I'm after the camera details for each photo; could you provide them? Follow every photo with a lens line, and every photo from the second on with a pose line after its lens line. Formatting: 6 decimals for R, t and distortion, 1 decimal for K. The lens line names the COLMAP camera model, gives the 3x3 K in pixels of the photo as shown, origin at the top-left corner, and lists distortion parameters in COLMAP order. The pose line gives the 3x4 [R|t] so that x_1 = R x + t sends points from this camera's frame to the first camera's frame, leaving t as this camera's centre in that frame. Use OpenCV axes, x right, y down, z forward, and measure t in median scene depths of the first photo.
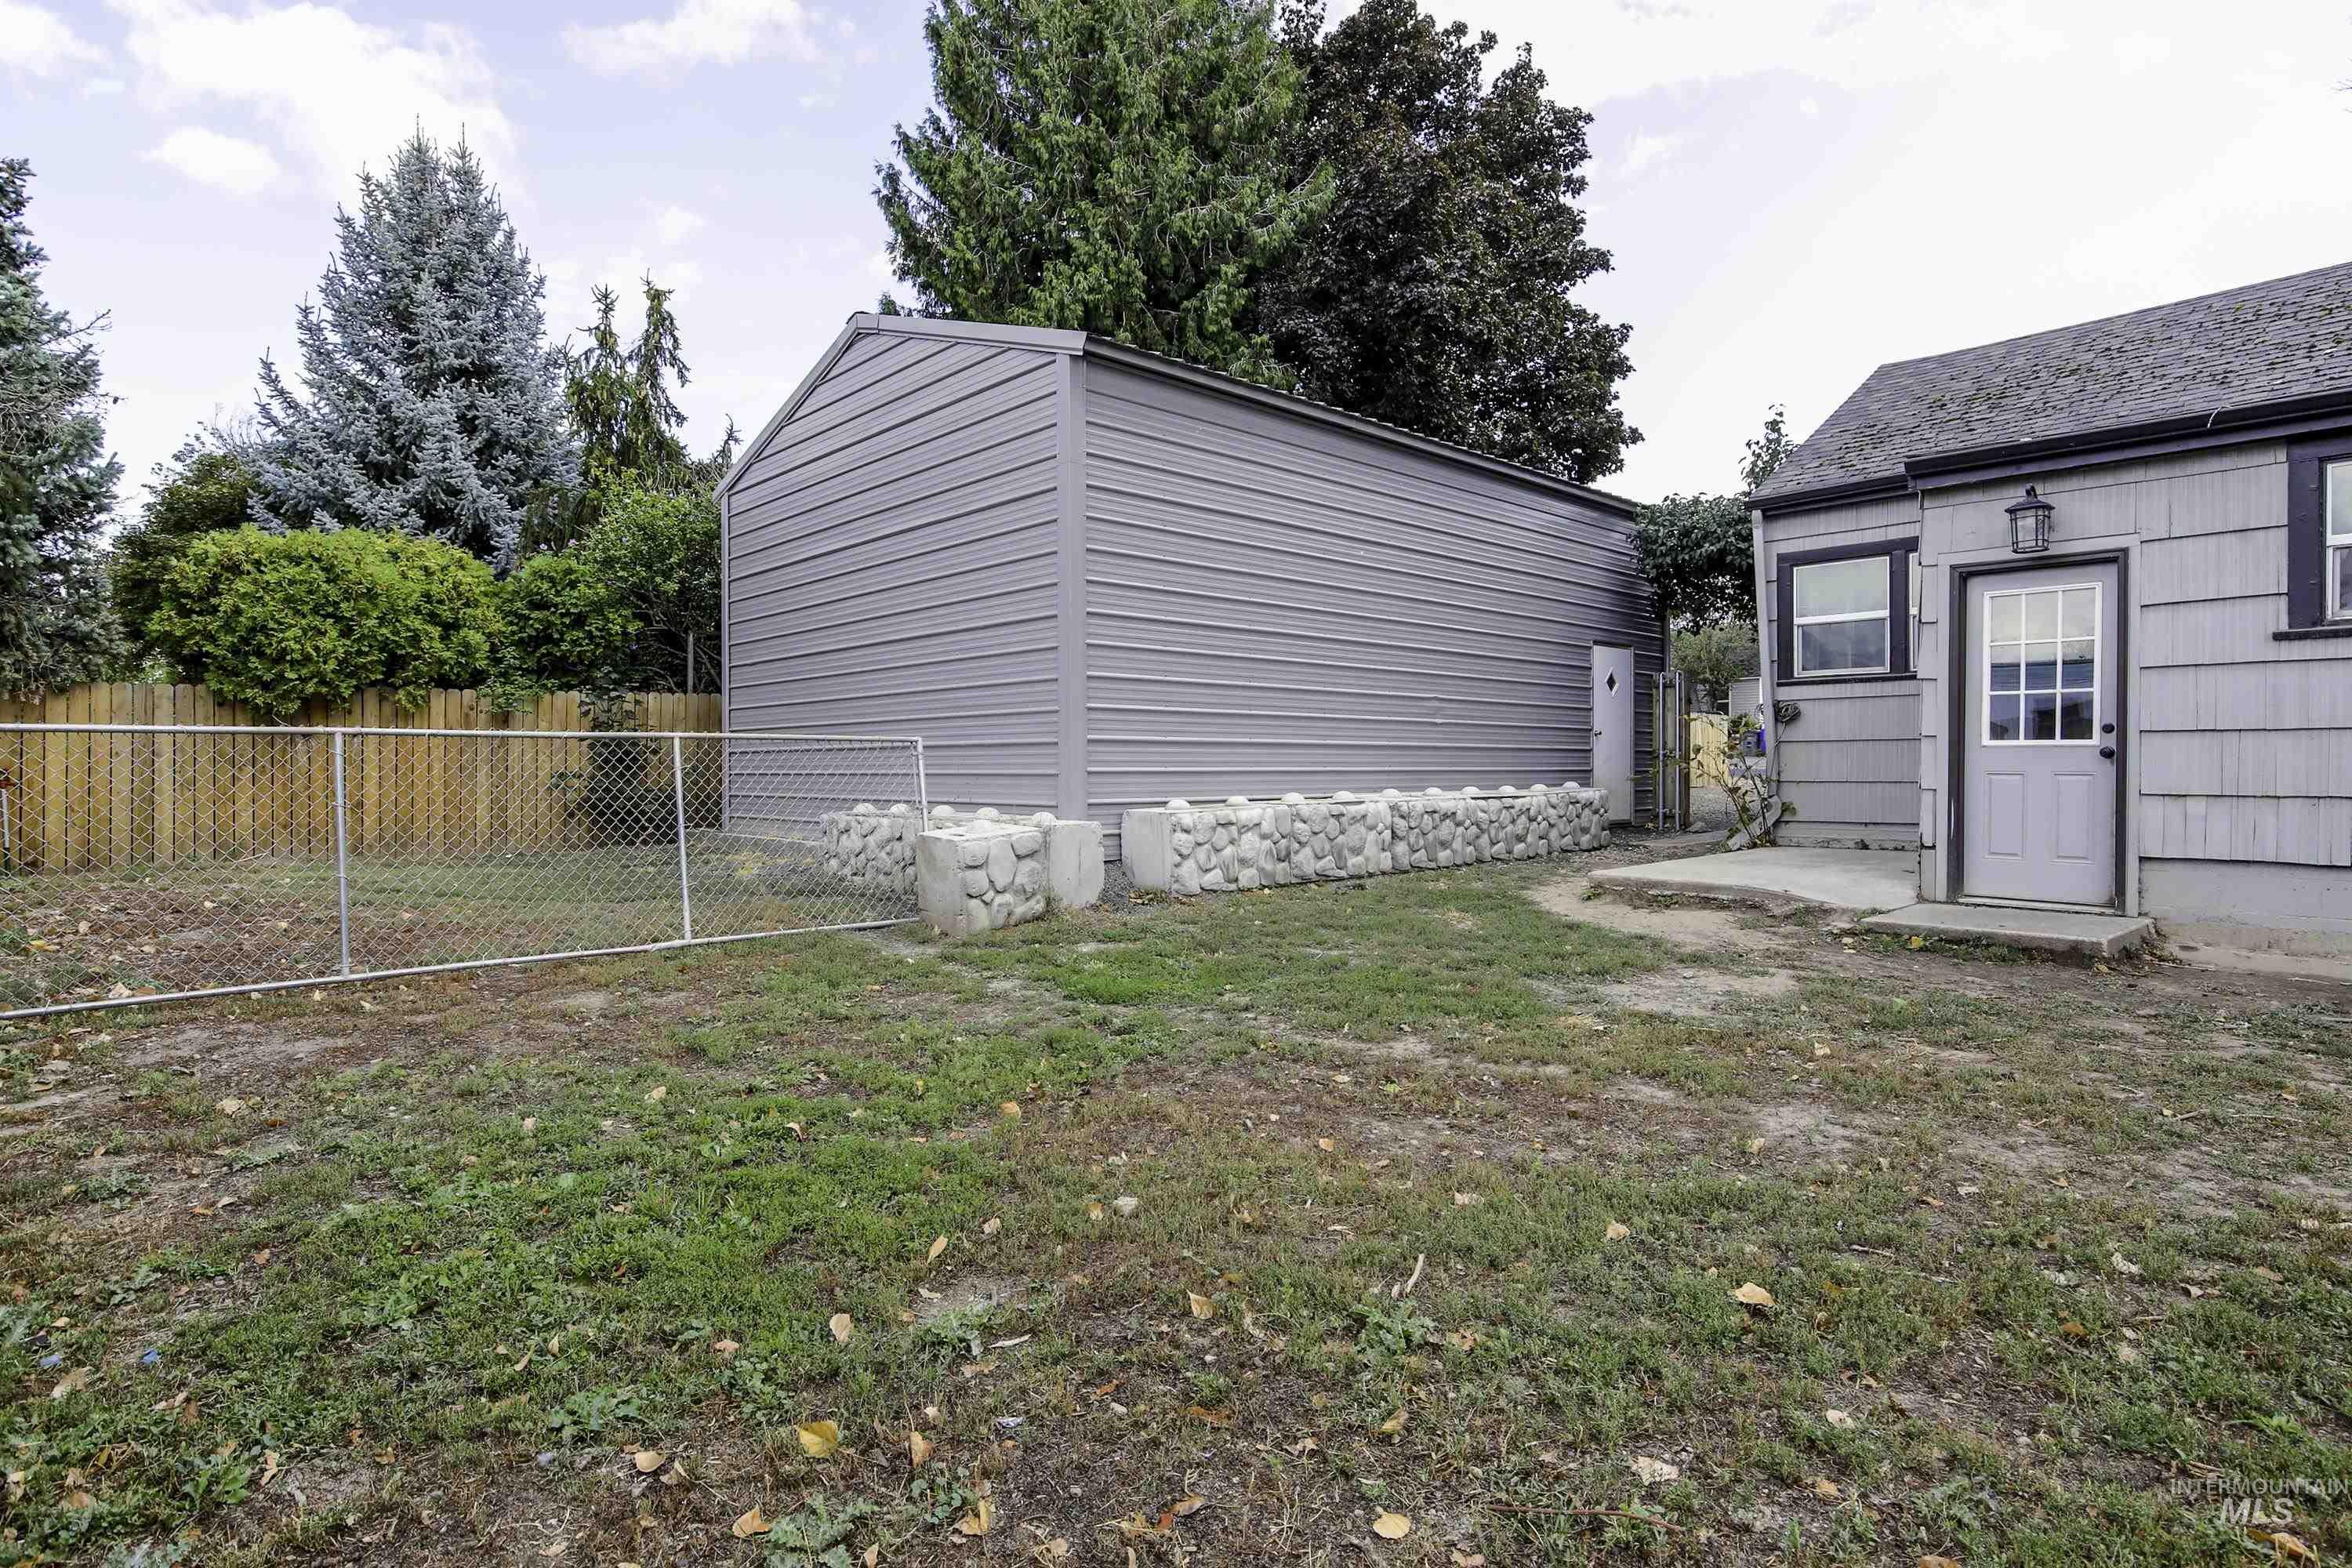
lens RADIAL K [[1234.4, 0, 1154.5], [0, 1234.4, 778.8], [0, 0, 1]] dist [-0.011273, 0.002119]
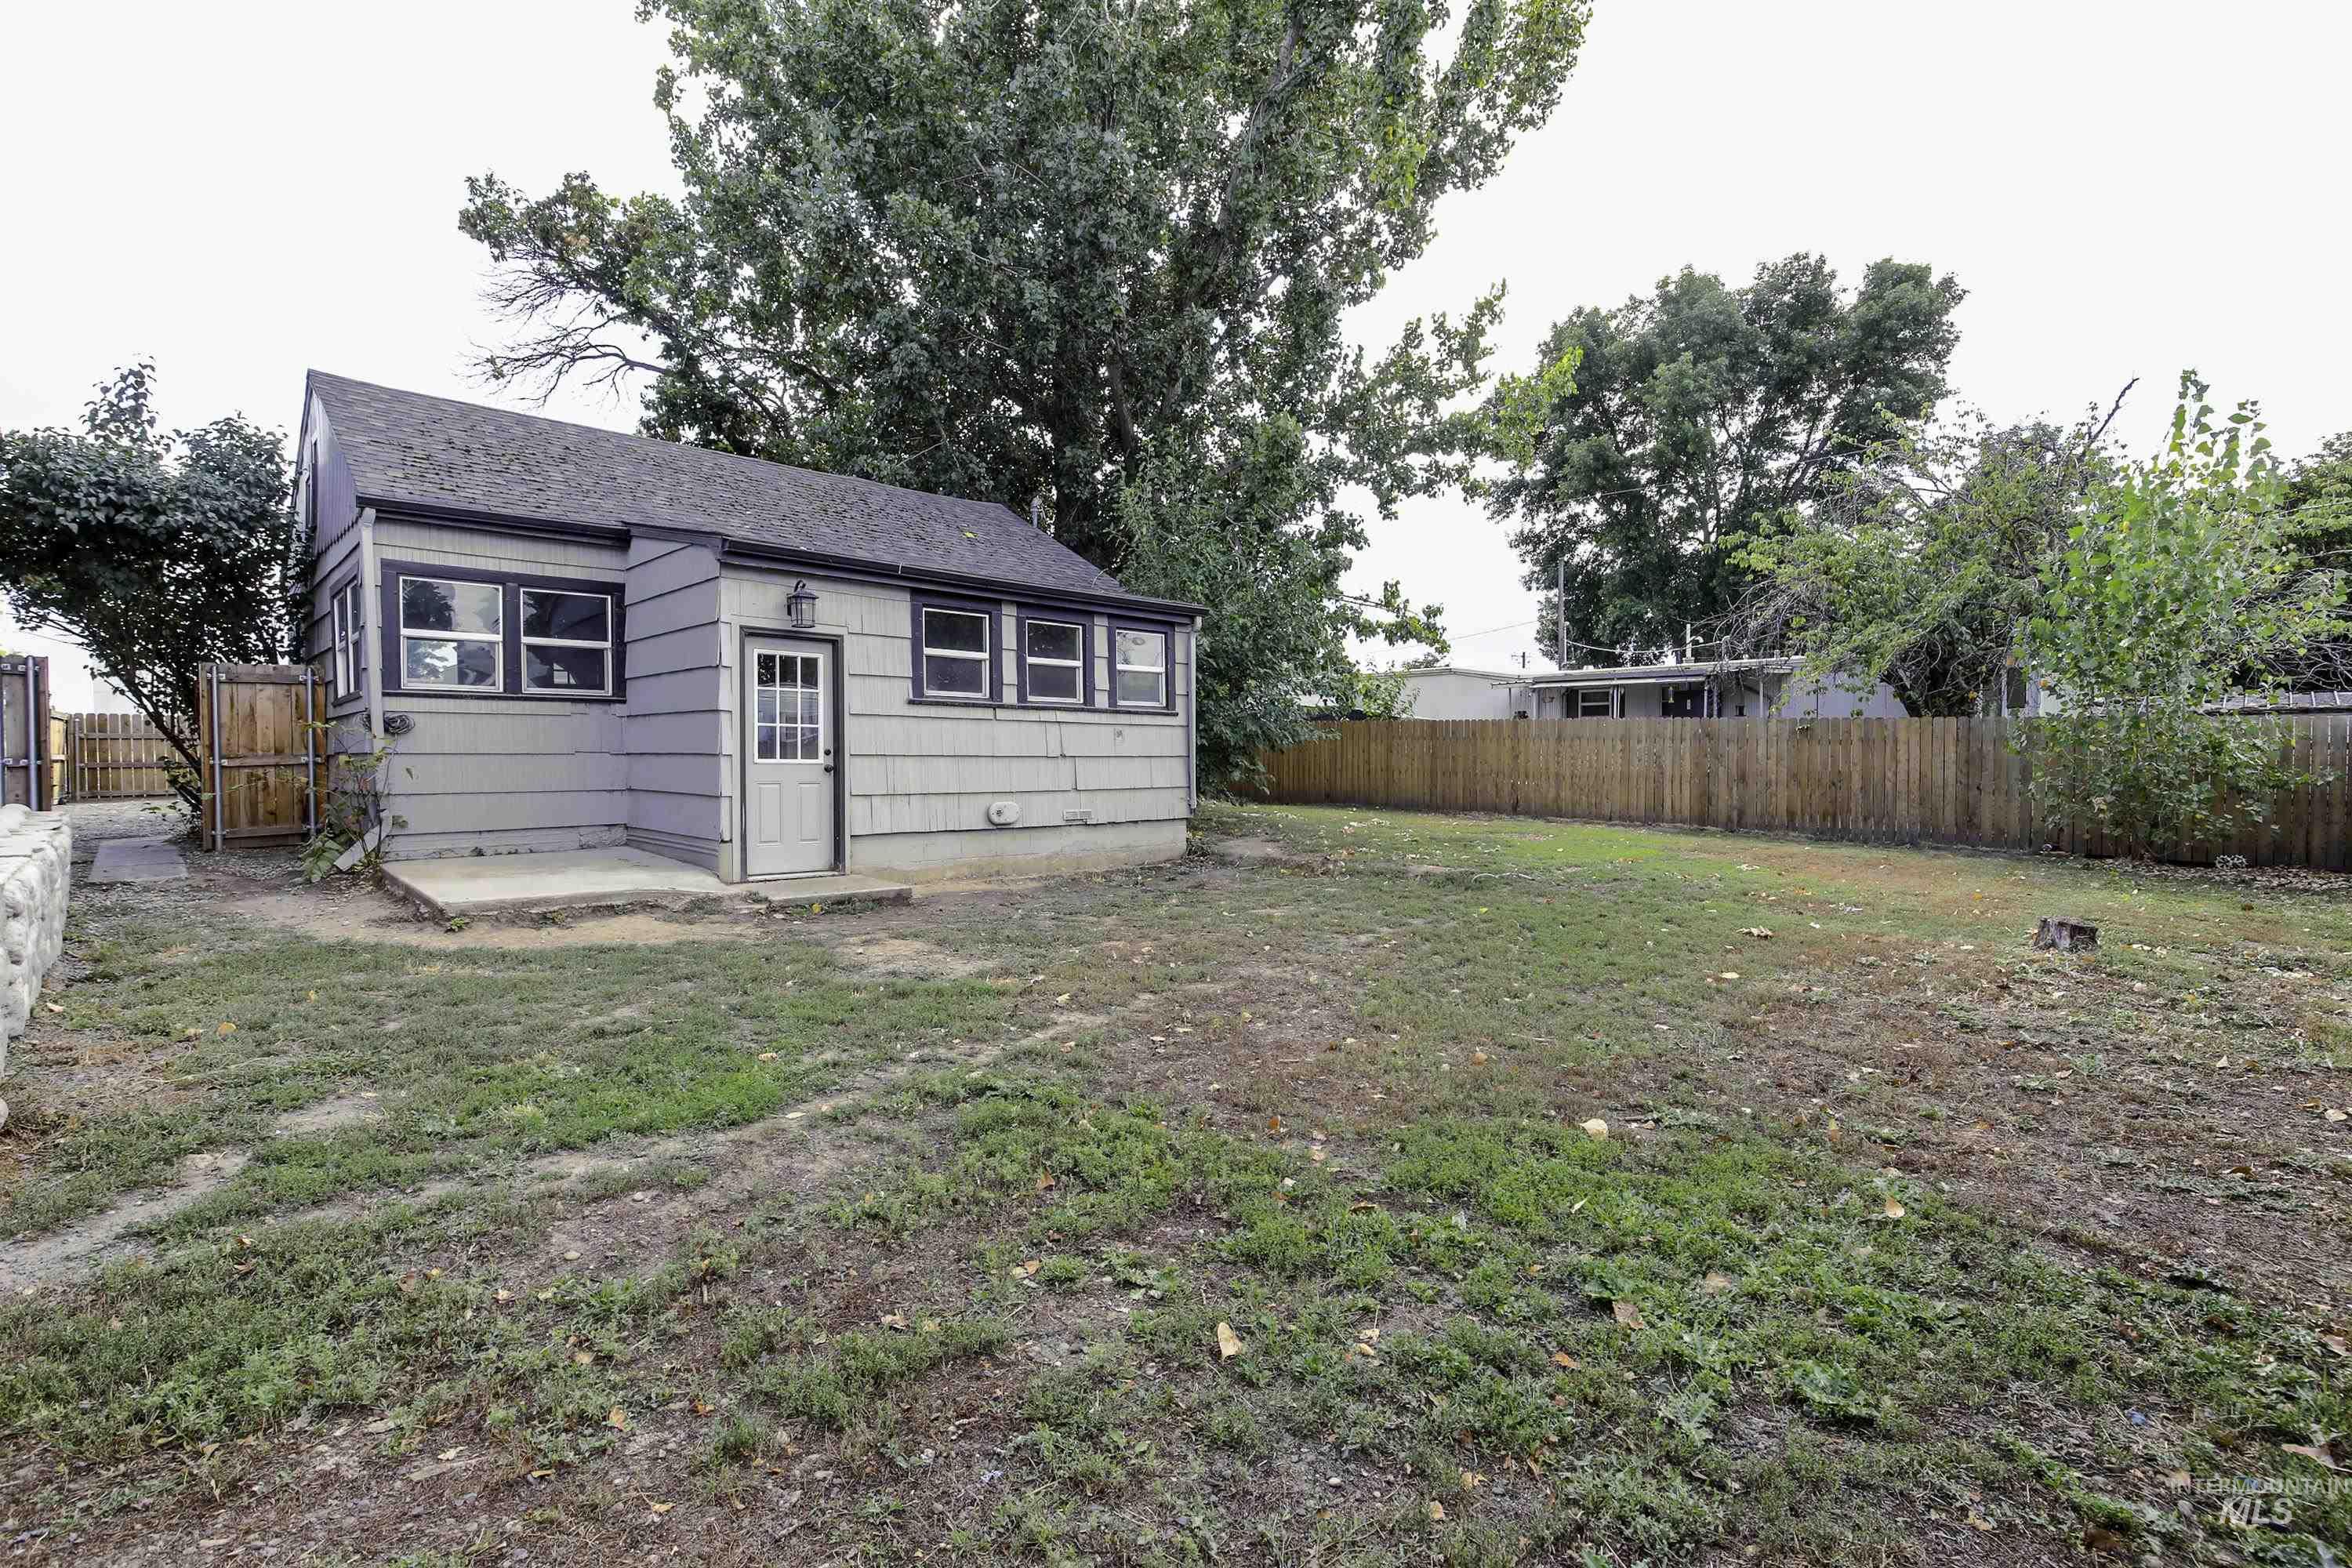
lens RADIAL K [[1084.9, 0, 1186.7], [0, 1084.9, 777.4], [0, 0, 1]] dist [-0.007284, 0.002295]
pose [[-0.078446, -0.010729, 0.996861, -0.391104], [0.012289, 0.999856, 0.011728, -0.013618], [-0.996843, 0.013171, -0.078303, 0.442036]]
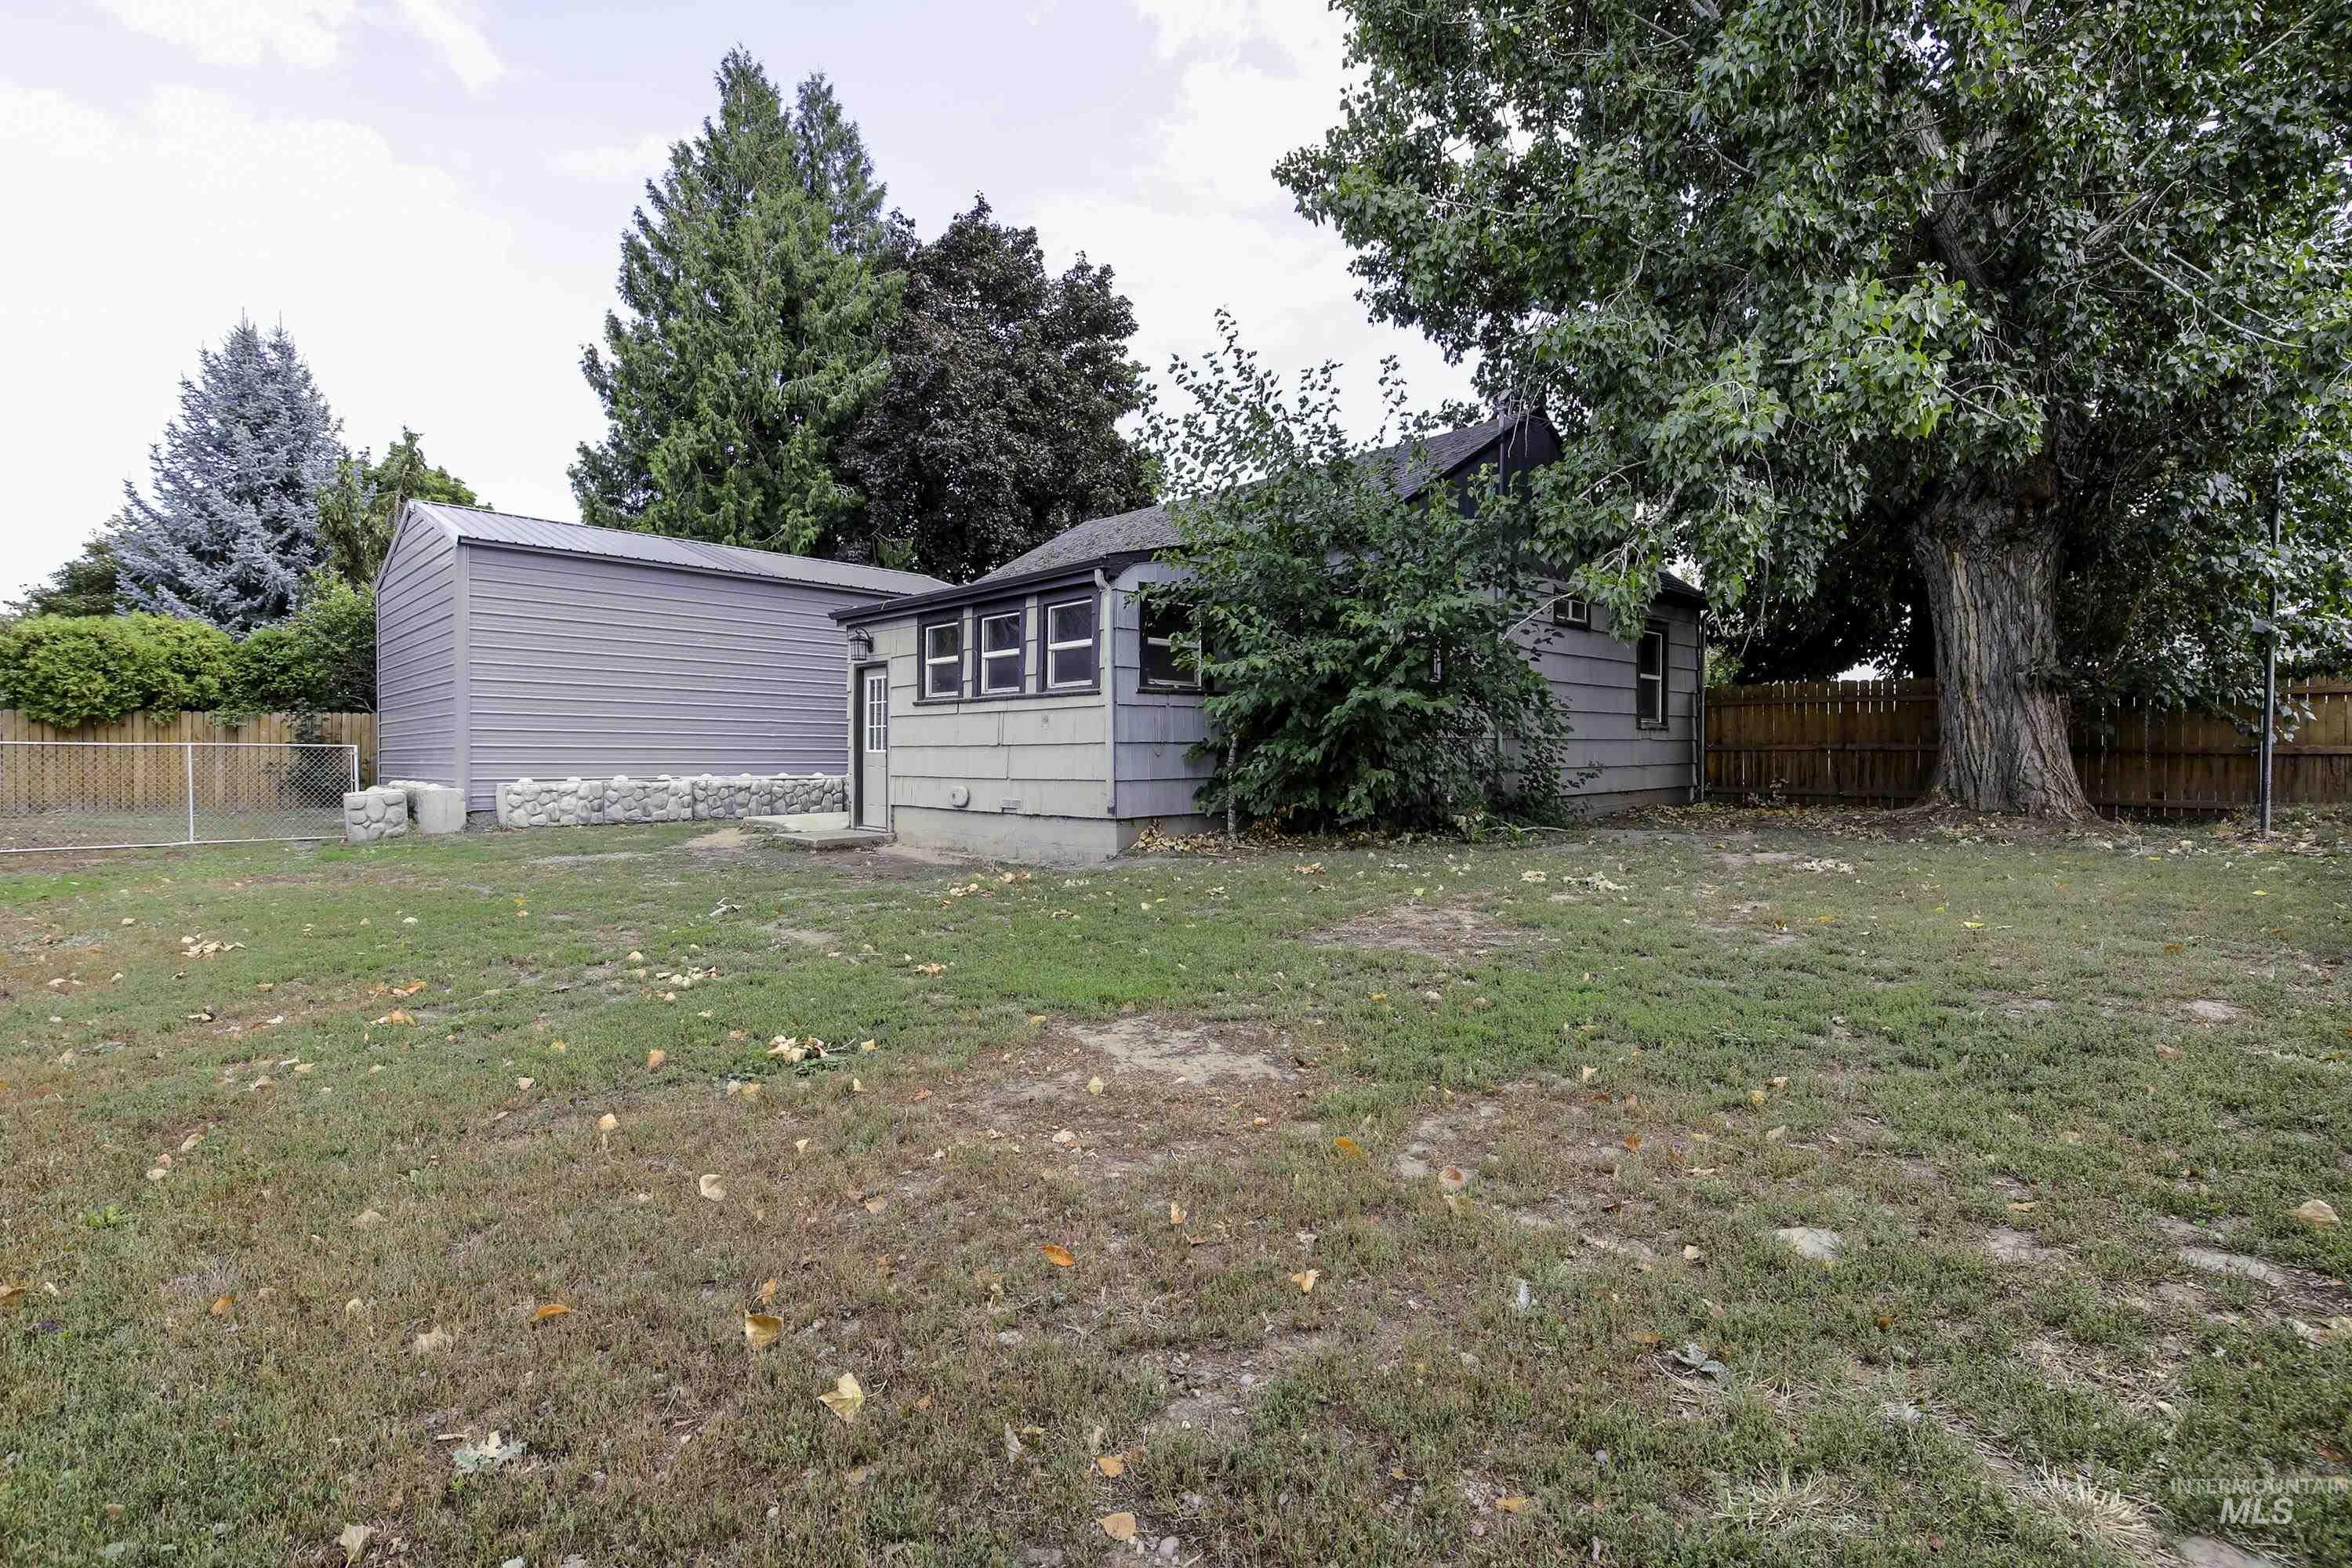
lens RADIAL K [[1084.9, 0, 1162.8], [0, 1084.9, 781.1], [0, 0, 1]] dist [-0.007284, 0.002295]
pose [[0.999028, 0.003516, 0.043937, 0.775772], [-0.003992, 0.999934, 0.010739, -0.000281], [-0.043896, -0.010904, 0.998977, -0.591061]]
